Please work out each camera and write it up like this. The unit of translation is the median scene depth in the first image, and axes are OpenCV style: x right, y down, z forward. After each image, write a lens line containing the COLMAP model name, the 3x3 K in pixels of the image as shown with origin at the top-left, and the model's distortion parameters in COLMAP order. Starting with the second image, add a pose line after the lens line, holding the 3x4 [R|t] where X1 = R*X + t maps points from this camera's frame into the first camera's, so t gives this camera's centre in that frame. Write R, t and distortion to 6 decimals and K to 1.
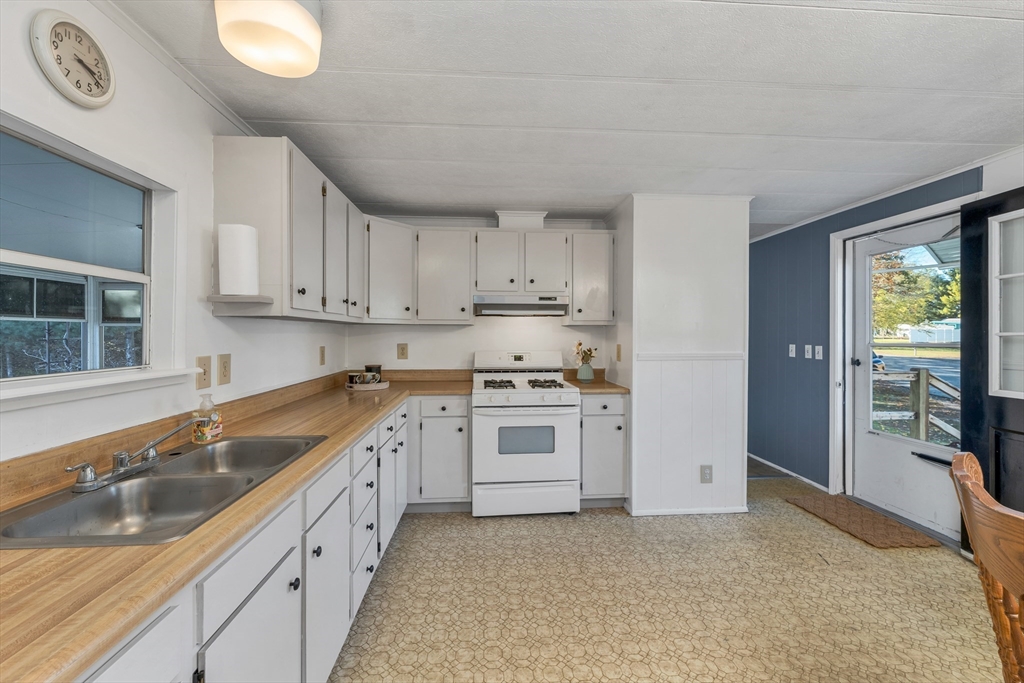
lens RADIAL K [[421.2, 0, 511.8], [0, 421.2, 334.2], [0, 0, 1]] dist [0.000326, 0.000073]
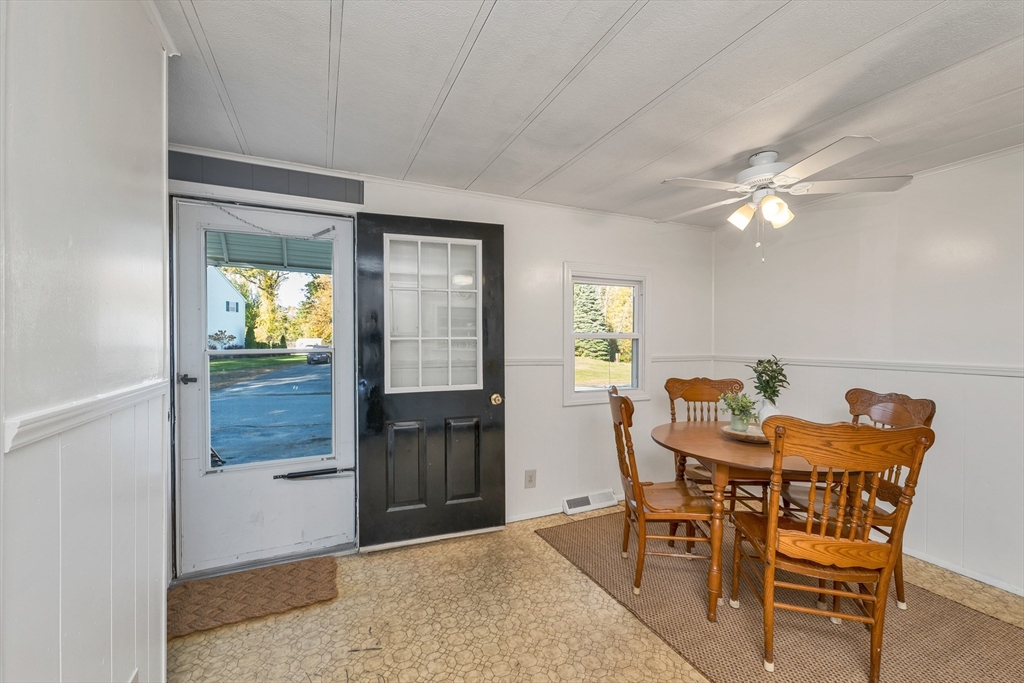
lens RADIAL K [[418.0, 0, 512.7], [0, 418.0, 343.9], [0, 0, 1]] dist [-0.000372, -0.000014]
pose [[-0.350839, -0.012892, 0.936347, -0.013109], [-0.003290, 0.999916, 0.012534, -0.001617], [-0.936430, 0.001317, -0.350851, 0.969941]]
